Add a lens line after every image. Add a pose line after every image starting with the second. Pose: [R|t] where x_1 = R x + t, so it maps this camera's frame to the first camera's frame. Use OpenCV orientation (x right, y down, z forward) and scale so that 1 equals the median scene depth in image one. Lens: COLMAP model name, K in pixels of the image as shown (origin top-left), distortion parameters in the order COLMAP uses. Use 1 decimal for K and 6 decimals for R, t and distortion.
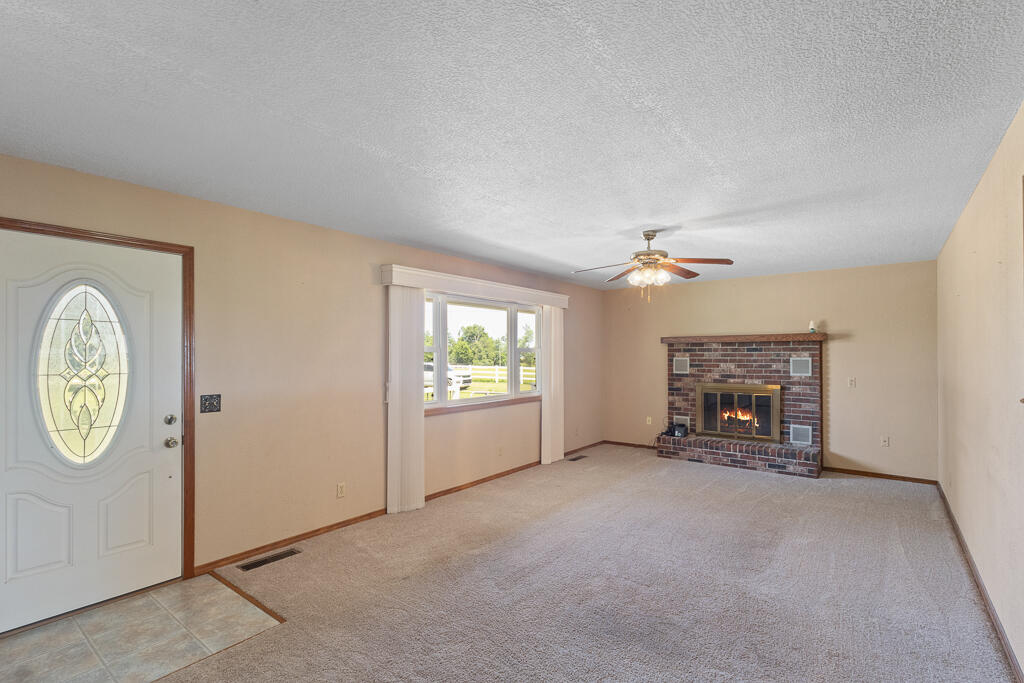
lens RADIAL K [[488.0, 0, 518.6], [0, 488.0, 352.1], [0, 0, 1]] dist [0.002984, -0.000363]
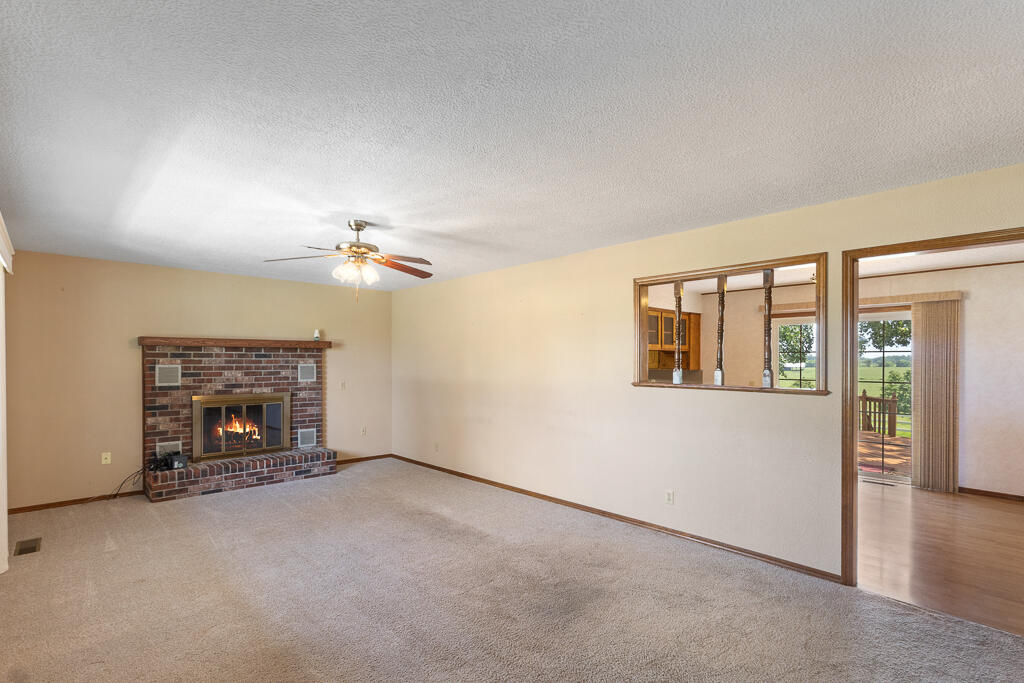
lens RADIAL K [[488.0, 0, 515.0], [0, 488.0, 363.5], [0, 0, 1]] dist [0.002984, -0.000363]
pose [[0.142194, -0.003025, 0.989834, -0.372692], [-0.005361, 0.999978, 0.003826, 0.003605], [-0.989824, -0.005850, 0.142175, 0.392438]]
